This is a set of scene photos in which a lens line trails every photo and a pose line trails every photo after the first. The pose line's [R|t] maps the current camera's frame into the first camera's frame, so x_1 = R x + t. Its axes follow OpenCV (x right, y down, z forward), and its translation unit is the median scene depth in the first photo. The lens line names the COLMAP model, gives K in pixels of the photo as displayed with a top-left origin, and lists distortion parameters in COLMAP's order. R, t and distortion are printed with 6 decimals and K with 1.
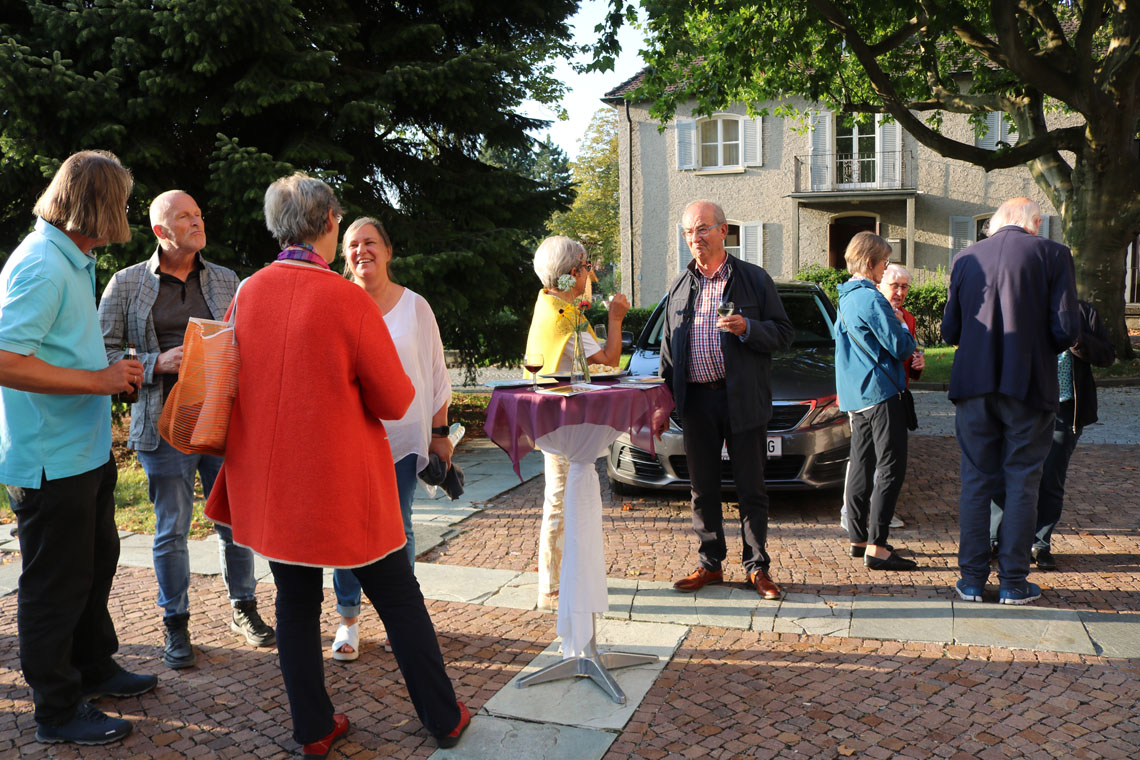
lens RADIAL K [[926.3, 0, 585.4], [0, 926.3, 401.4], [0, 0, 1]] dist [-0.168039, 0.119262]
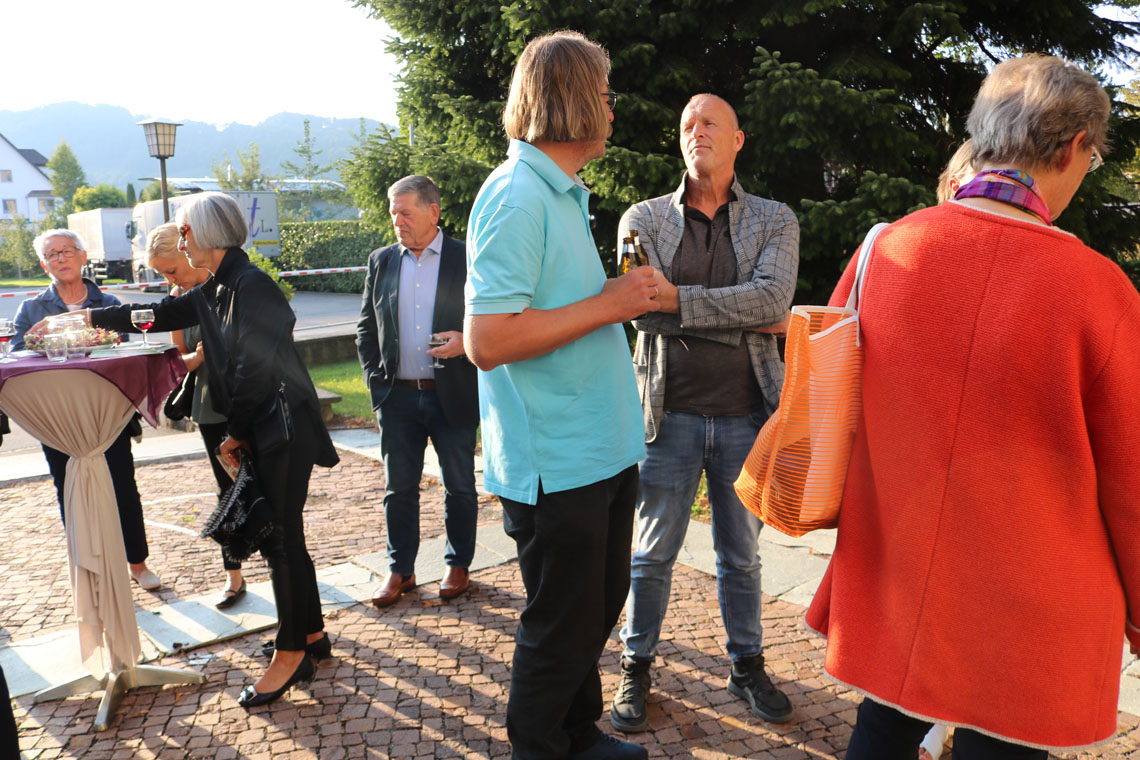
lens RADIAL K [[926.3, 0, 585.4], [0, 926.3, 401.4], [0, 0, 1]] dist [-0.168039, 0.119262]
pose [[0.863467, 0.105307, -0.493290, -0.088180], [-0.071582, 0.993649, 0.086825, -0.023662], [0.499300, -0.039660, 0.865521, 0.149099]]
